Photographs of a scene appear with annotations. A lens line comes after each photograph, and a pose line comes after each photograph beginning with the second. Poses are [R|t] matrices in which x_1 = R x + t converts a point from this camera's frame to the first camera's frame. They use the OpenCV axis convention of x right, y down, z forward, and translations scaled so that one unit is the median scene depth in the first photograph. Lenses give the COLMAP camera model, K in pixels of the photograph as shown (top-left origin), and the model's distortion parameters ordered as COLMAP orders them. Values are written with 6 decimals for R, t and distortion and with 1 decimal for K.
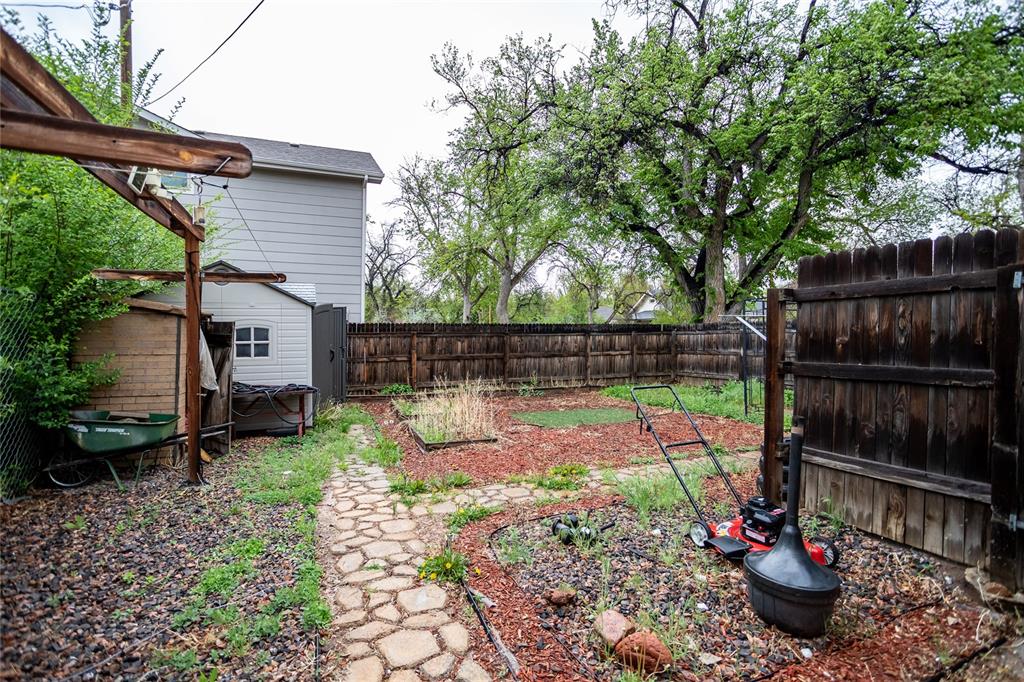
lens RADIAL K [[512.5, 0, 519.6], [0, 512.5, 341.2], [0, 0, 1]] dist [-0.024933, 0.007767]
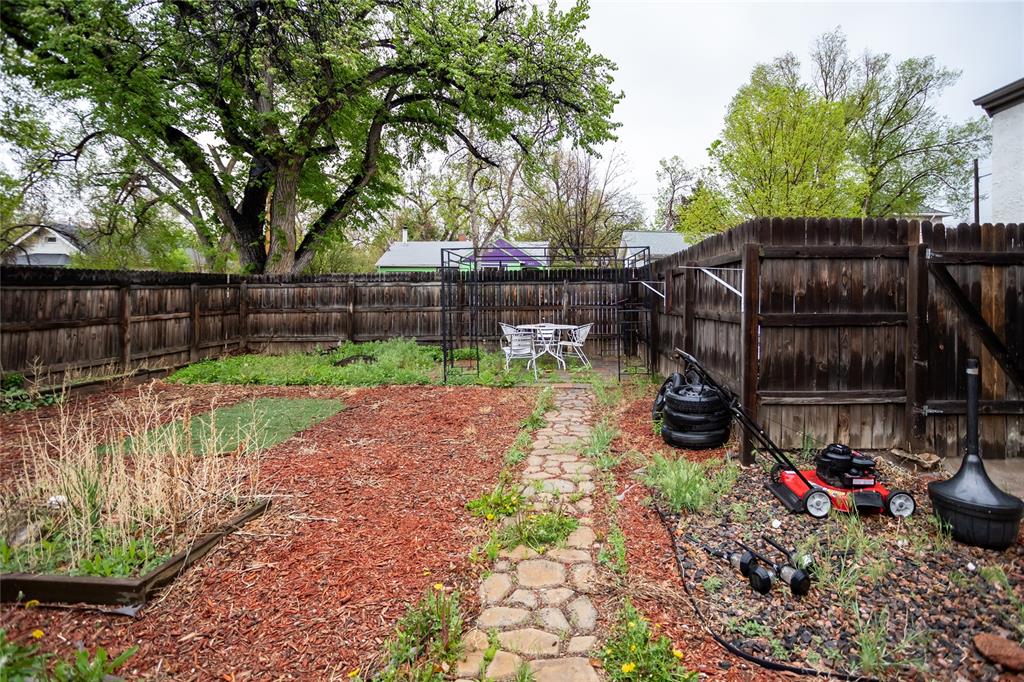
lens RADIAL K [[512.5, 0, 541.4], [0, 512.5, 290.4], [0, 0, 1]] dist [-0.024933, 0.007767]
pose [[0.430423, -0.001749, 0.902625, -0.485041], [0.010096, 0.999945, -0.002877, -0.007841], [-0.902571, 0.010351, 0.430417, 0.733539]]
